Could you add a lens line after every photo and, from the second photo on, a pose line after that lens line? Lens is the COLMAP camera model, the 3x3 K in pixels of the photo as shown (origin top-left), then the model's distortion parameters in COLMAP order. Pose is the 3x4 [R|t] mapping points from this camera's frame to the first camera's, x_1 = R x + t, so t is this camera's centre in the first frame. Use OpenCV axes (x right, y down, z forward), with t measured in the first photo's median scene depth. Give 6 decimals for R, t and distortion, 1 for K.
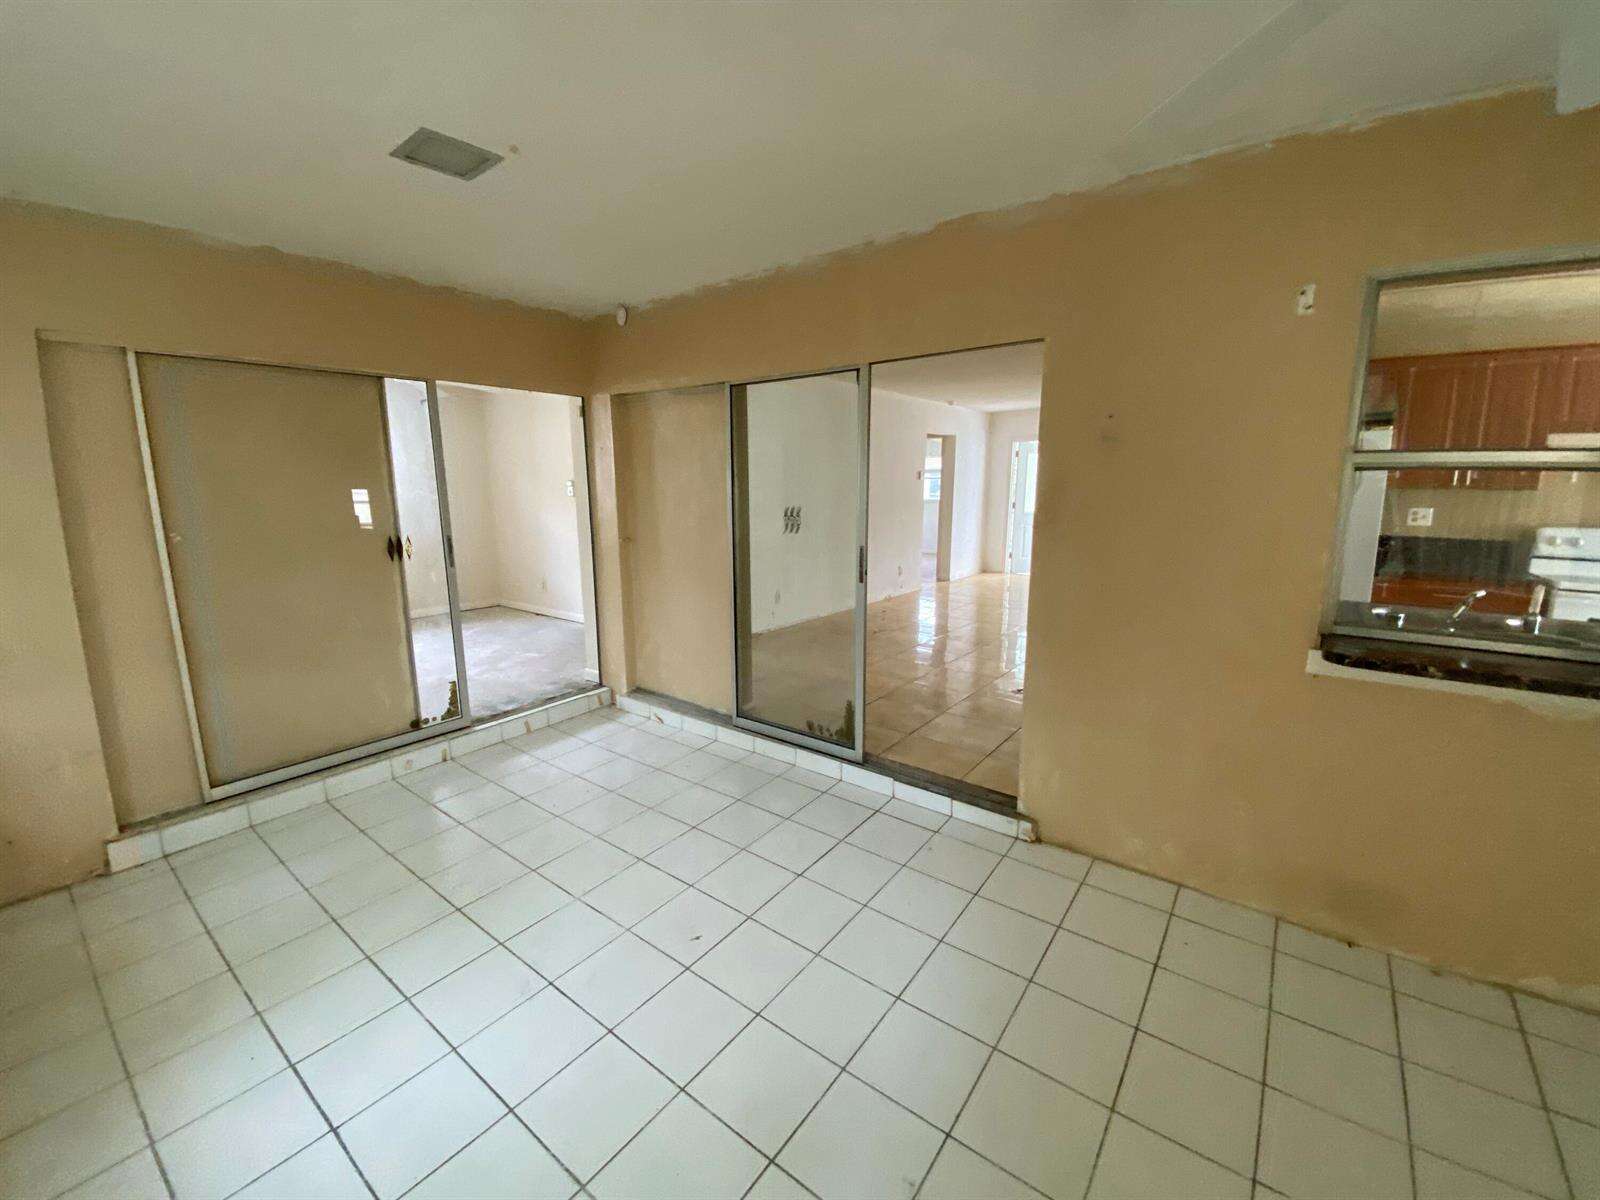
lens RADIAL K [[660.3, 0, 796.5], [0, 660.3, 594.3], [0, 0, 1]] dist [0.032593, -0.024037]
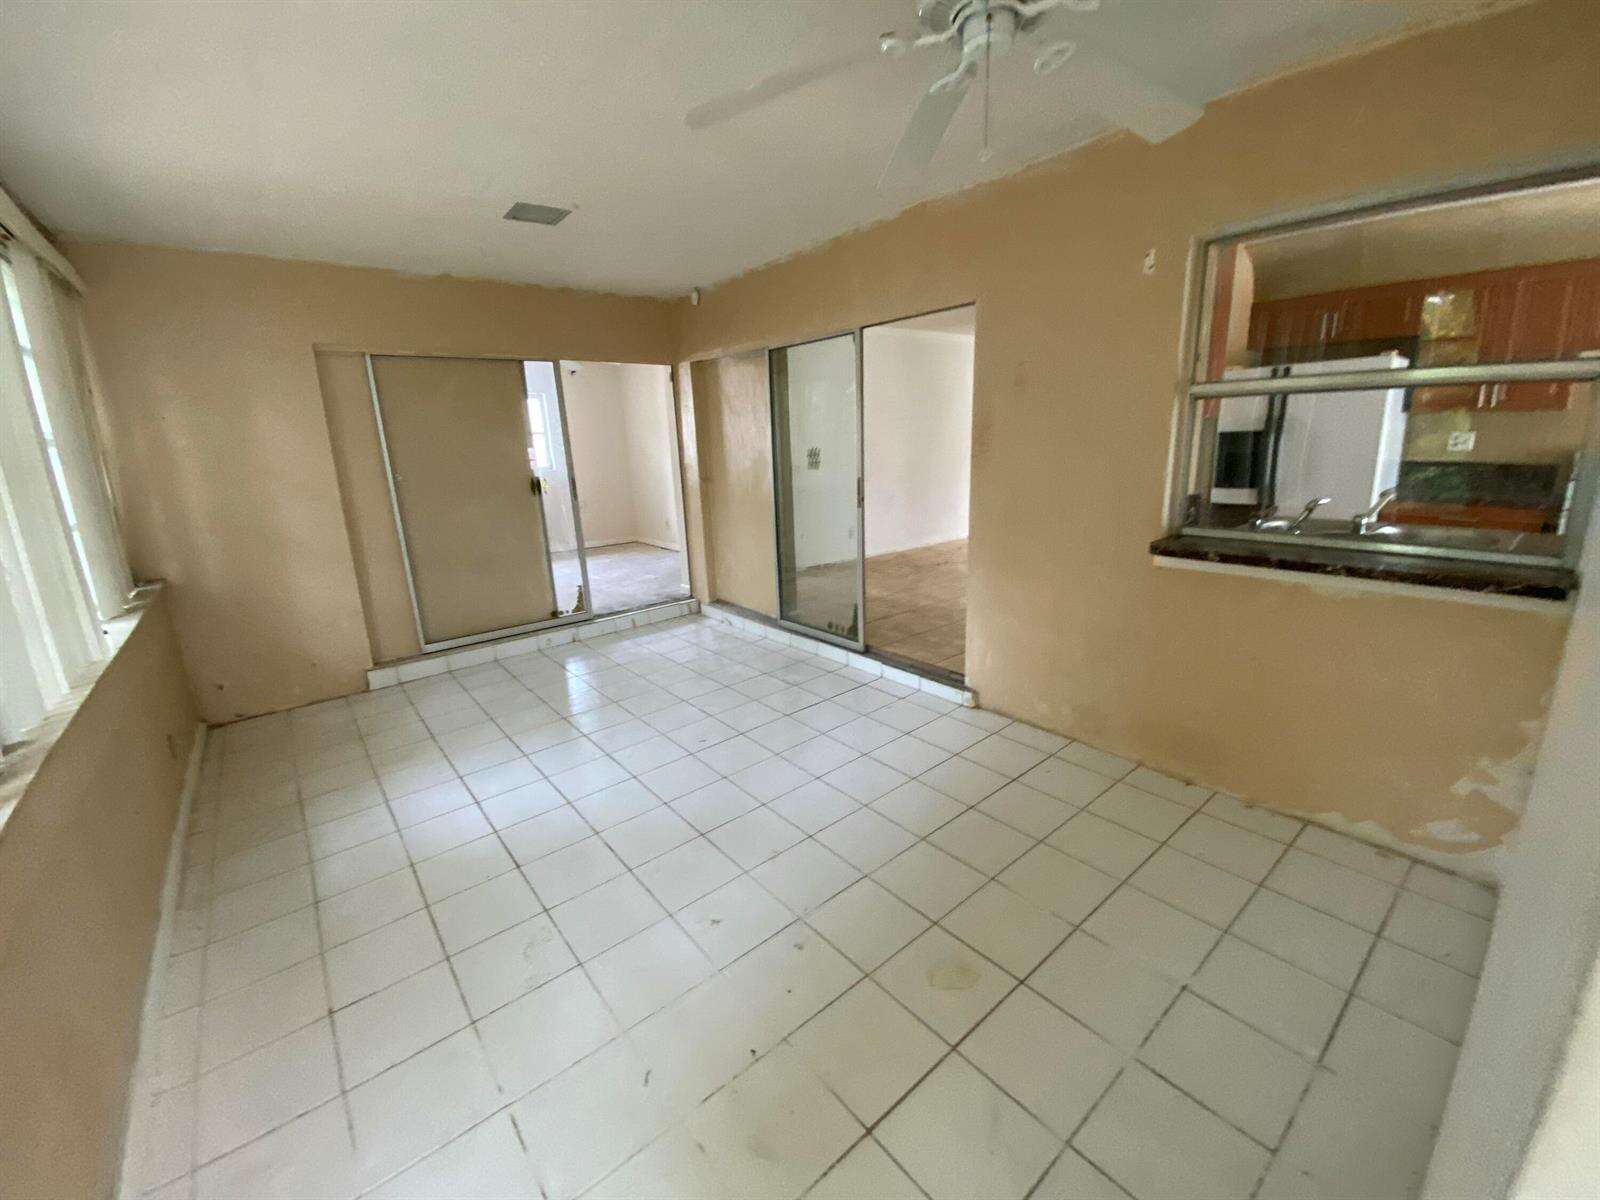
lens RADIAL K [[660.3, 0, 796.5], [0, 660.3, 594.3], [0, 0, 1]] dist [0.032593, -0.024037]
pose [[0.973115, 0.022680, -0.229199, 0.251628], [-0.006376, 0.997411, 0.071625, 0.053838], [0.230230, -0.068238, 0.970741, -0.234664]]
